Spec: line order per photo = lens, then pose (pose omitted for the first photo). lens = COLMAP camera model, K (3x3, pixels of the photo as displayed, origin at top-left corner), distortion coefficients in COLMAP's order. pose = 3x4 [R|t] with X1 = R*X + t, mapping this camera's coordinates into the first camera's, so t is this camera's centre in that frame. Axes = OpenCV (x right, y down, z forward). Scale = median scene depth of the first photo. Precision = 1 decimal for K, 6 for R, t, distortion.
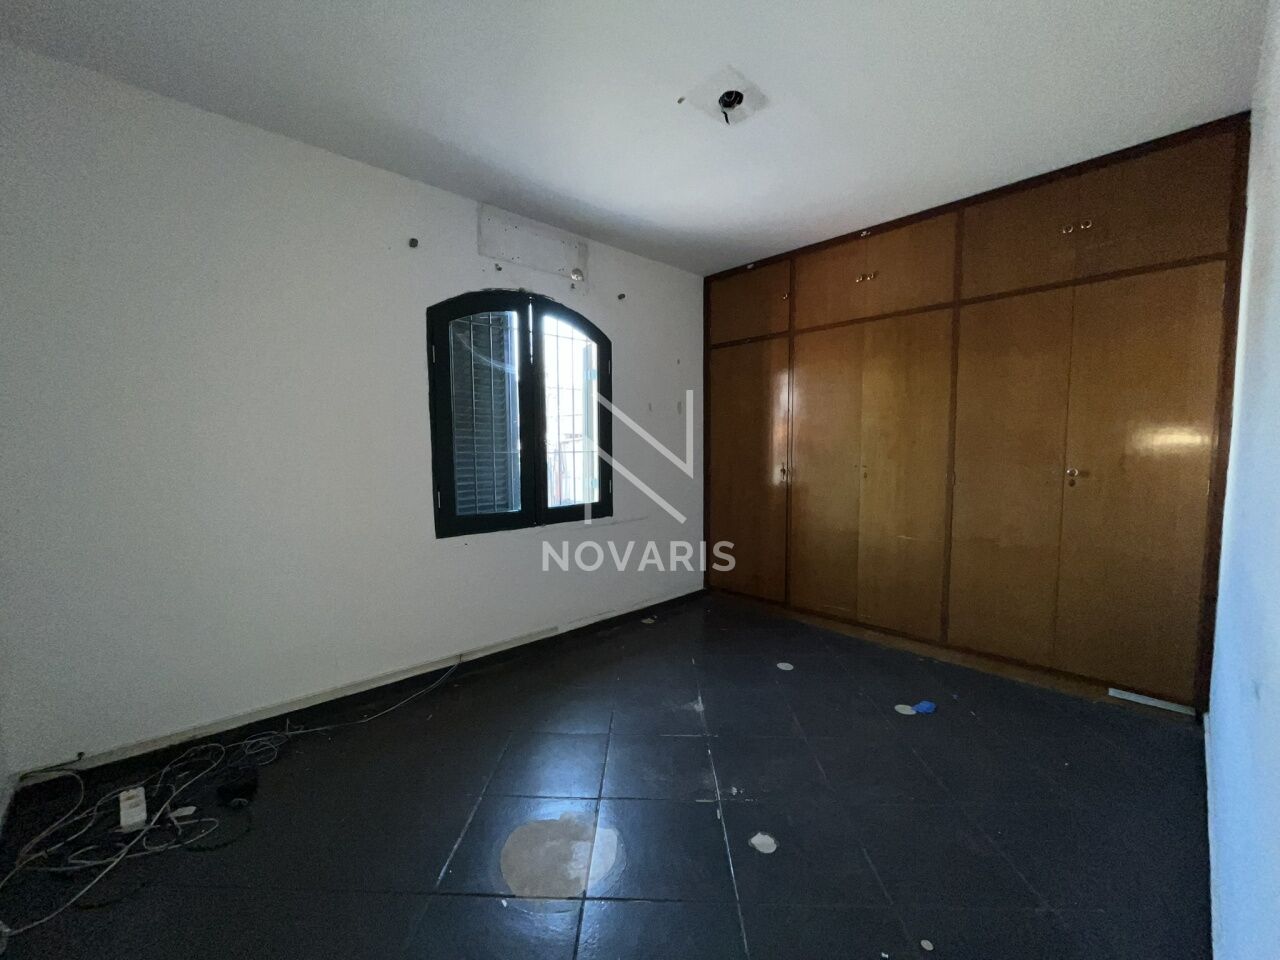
lens RADIAL K [[521.0, 0, 638.0], [0, 521.0, 482.1], [0, 0, 1]] dist [0.000405, -0.000334]
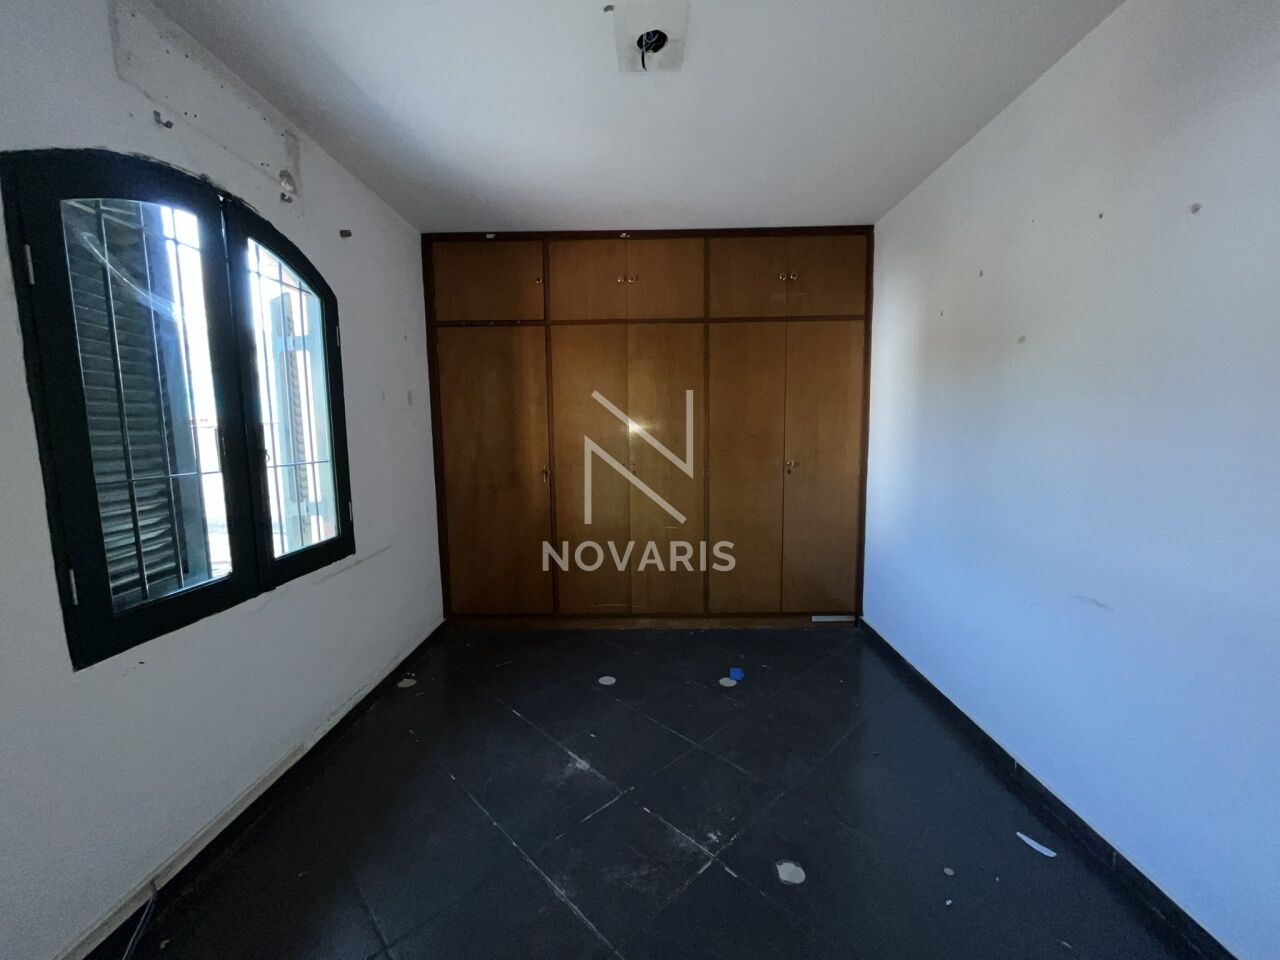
lens RADIAL K [[521.0, 0, 643.7], [0, 521.0, 483.2], [0, 0, 1]] dist [0.000405, -0.000334]
pose [[0.699269, -0.075684, 0.710841, -0.309721], [0.058766, 0.997100, 0.048354, -0.044842], [-0.712439, 0.007961, 0.701689, 0.278302]]
